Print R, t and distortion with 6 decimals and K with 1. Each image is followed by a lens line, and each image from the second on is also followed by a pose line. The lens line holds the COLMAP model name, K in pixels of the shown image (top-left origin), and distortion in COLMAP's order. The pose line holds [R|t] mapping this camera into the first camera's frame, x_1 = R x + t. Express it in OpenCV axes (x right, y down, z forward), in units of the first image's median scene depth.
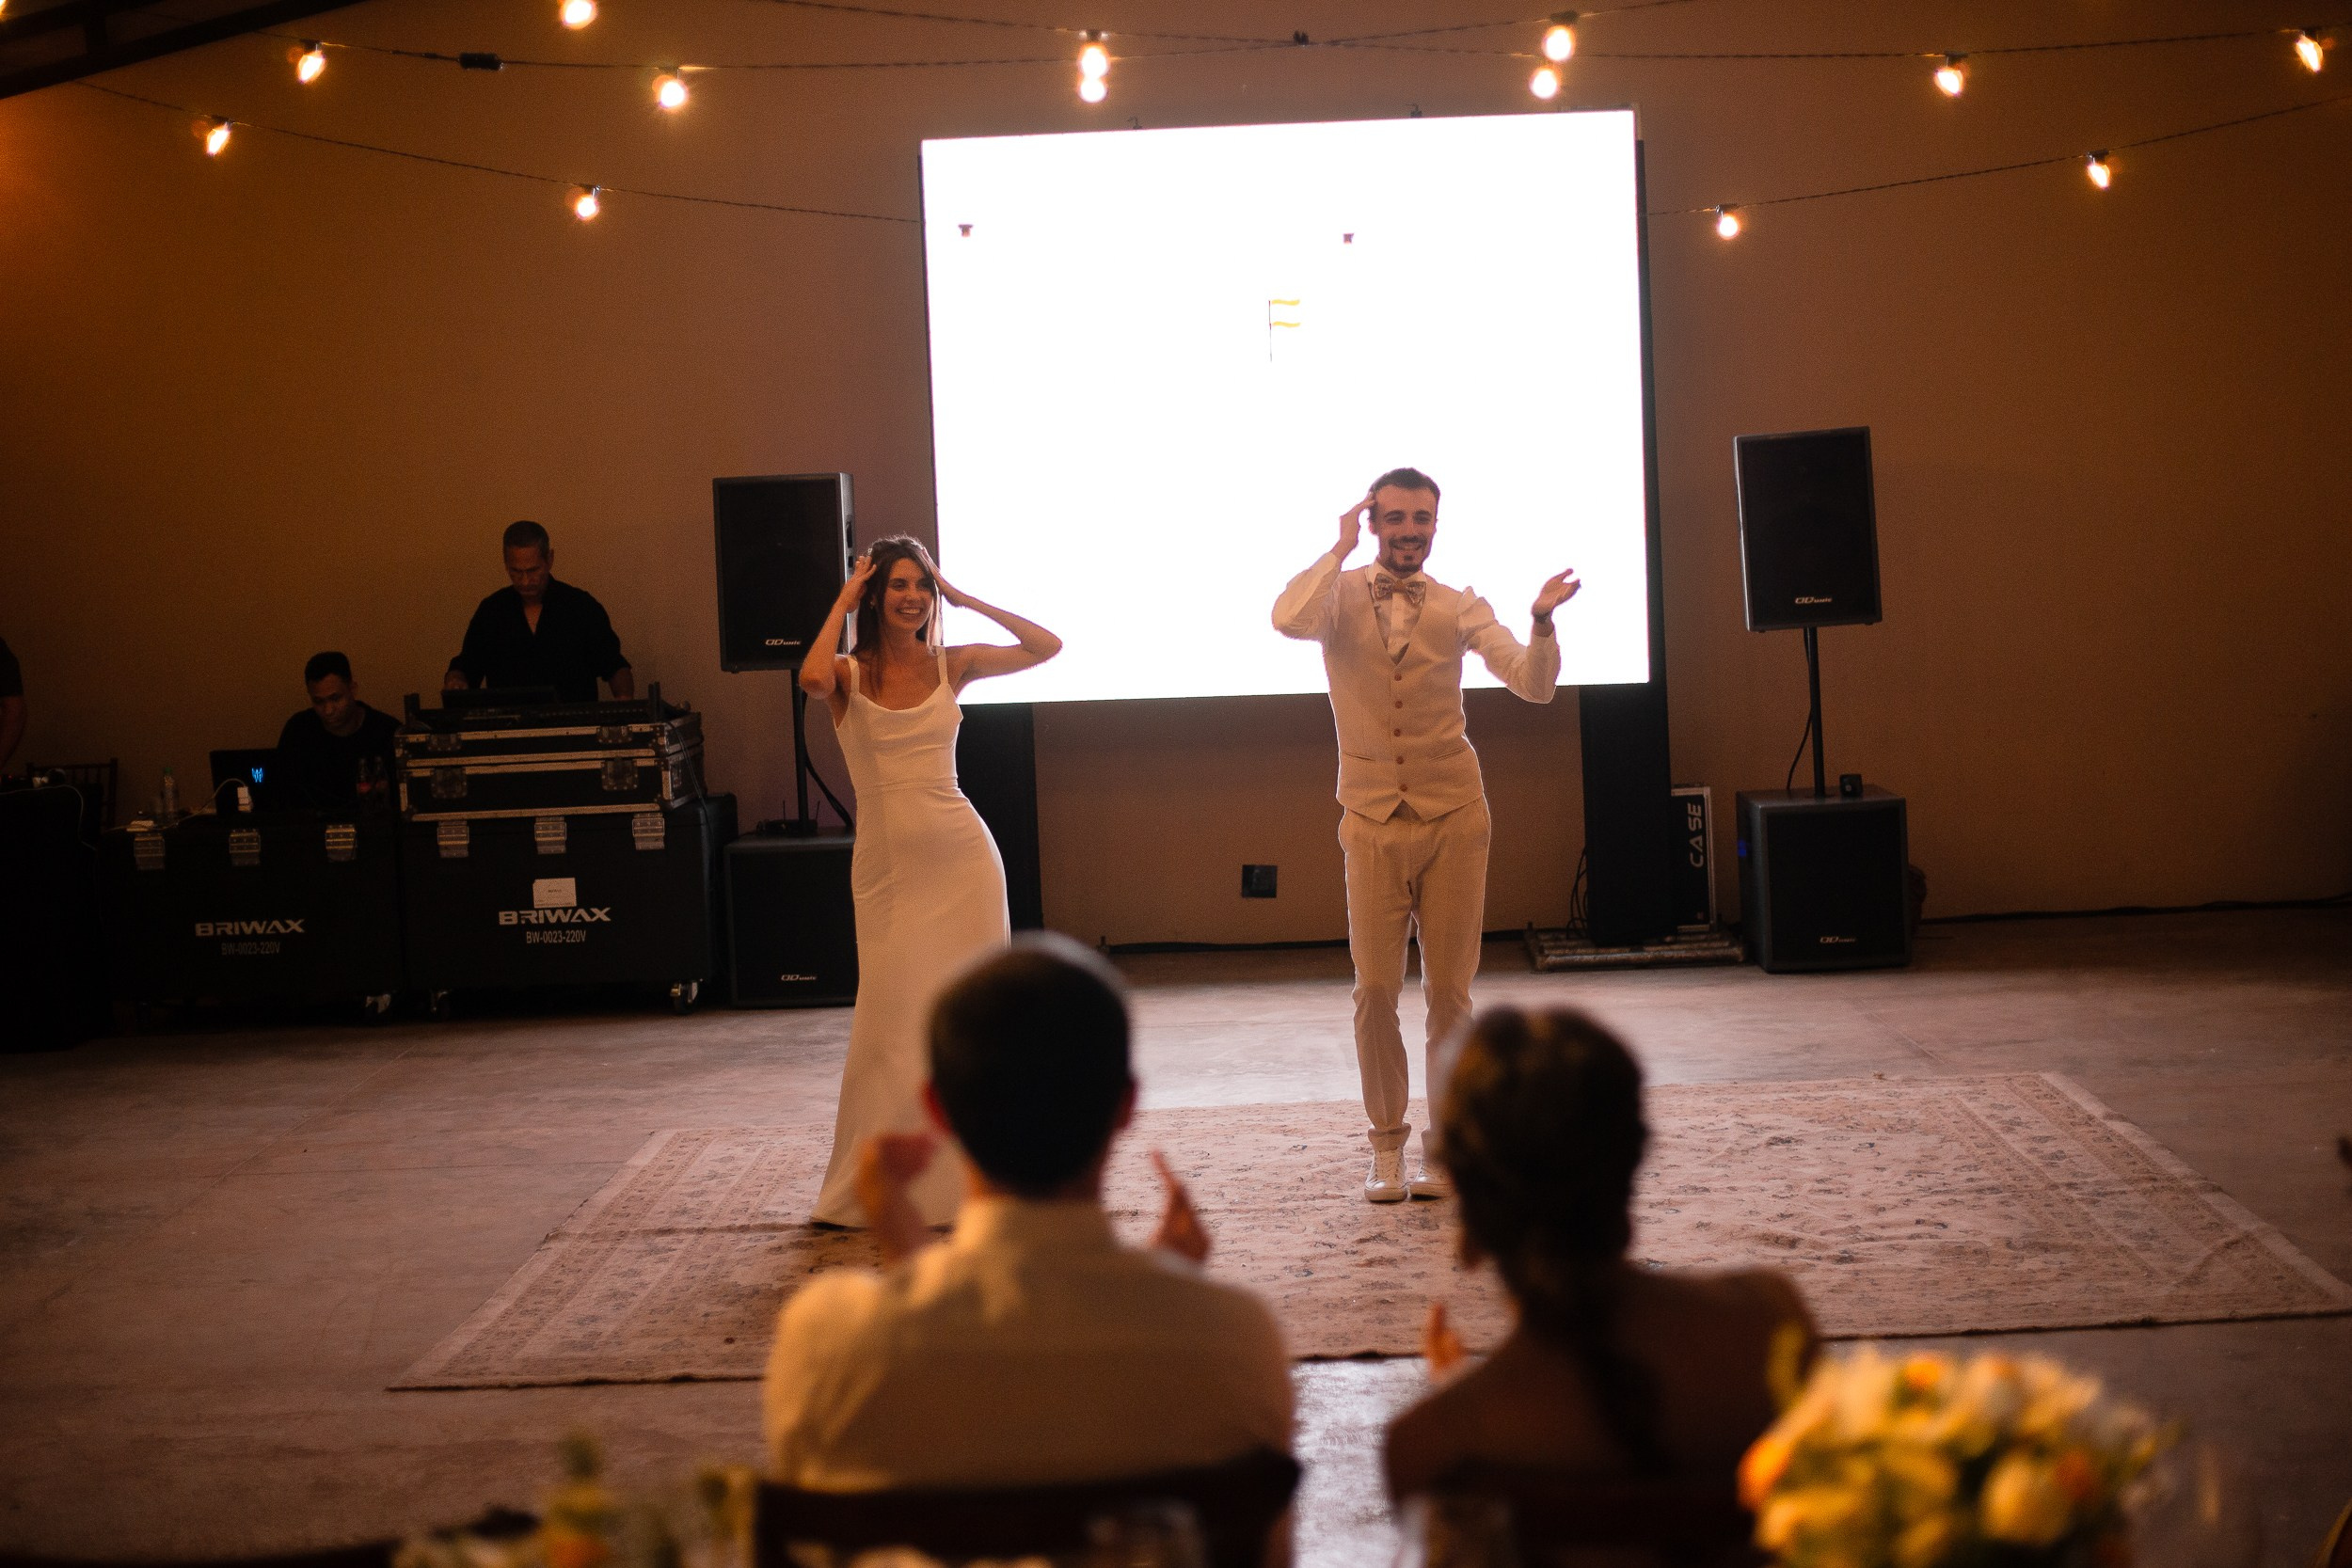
lens RADIAL K [[3484.0, 0, 1176.0], [0, 3484.0, 784.0], [0, 0, 1]] dist [-0.094467, -0.059254]
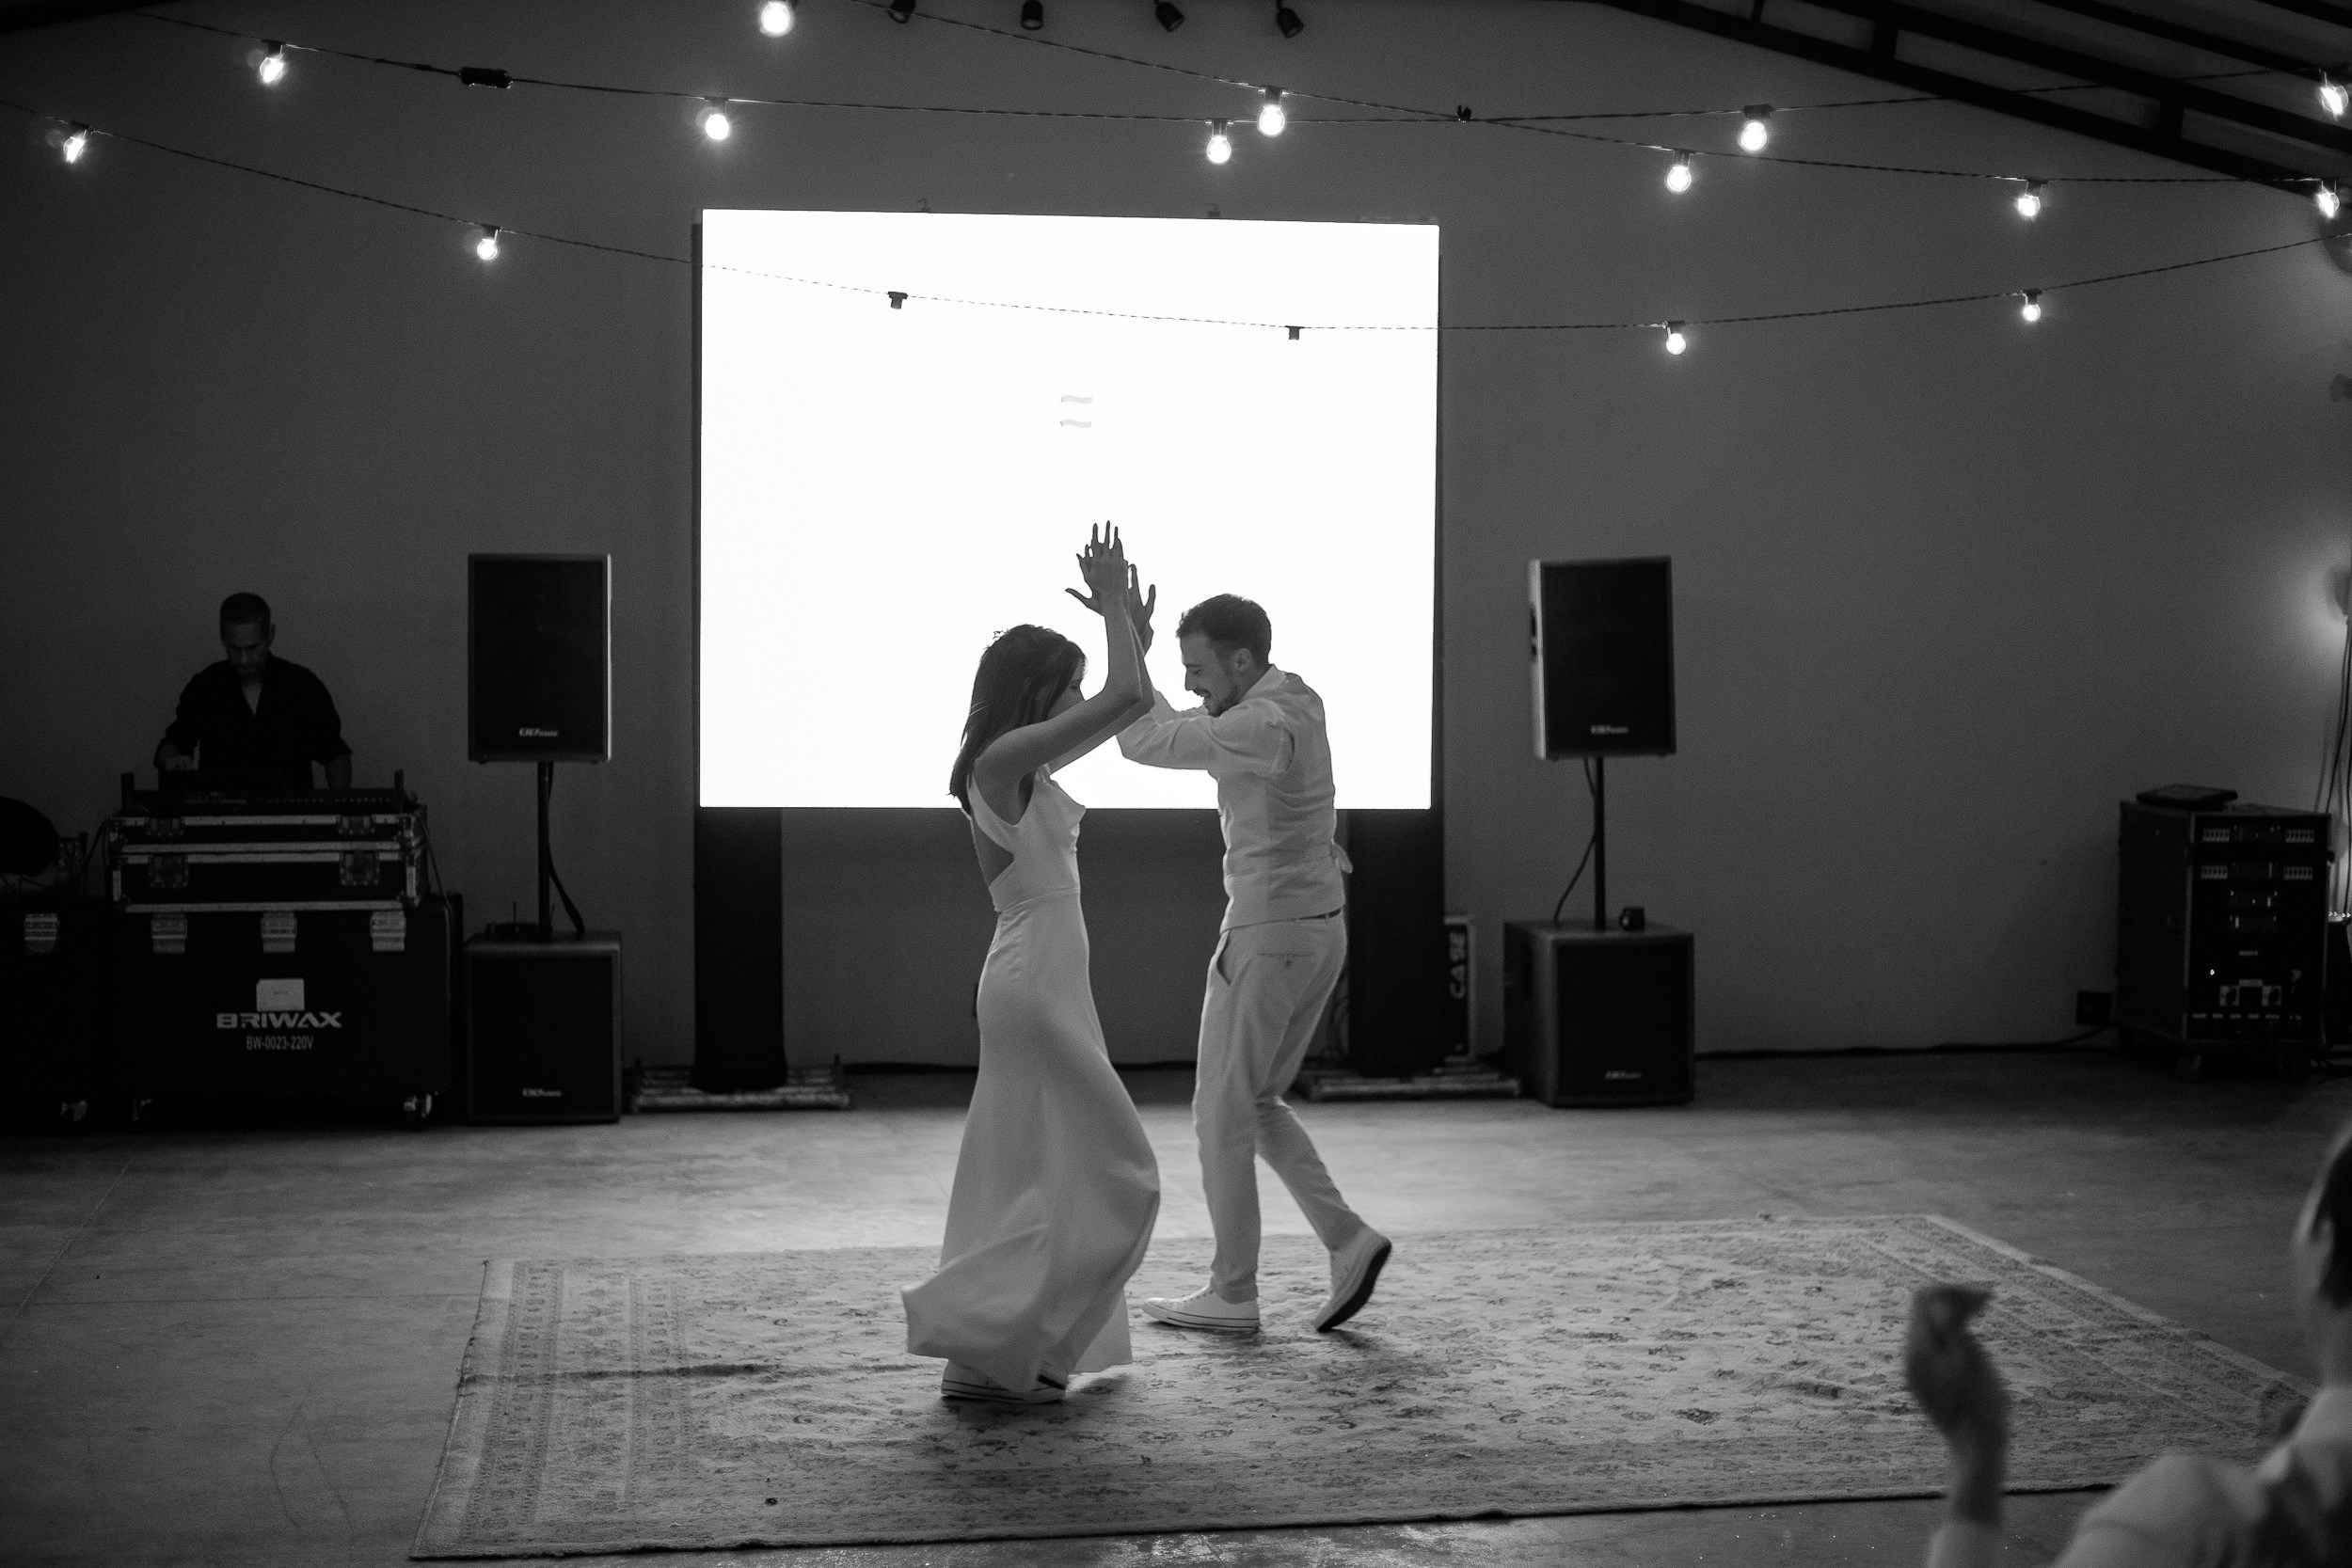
lens RADIAL K [[3484.0, 0, 1176.0], [0, 3484.0, 784.0], [0, 0, 1]] dist [-0.094467, -0.059254]
pose [[0.980977, 0.035671, 0.190820, -0.123510], [-0.029106, 0.998888, -0.037098, 0.002644], [-0.191931, 0.030838, 0.980924, 0.054196]]
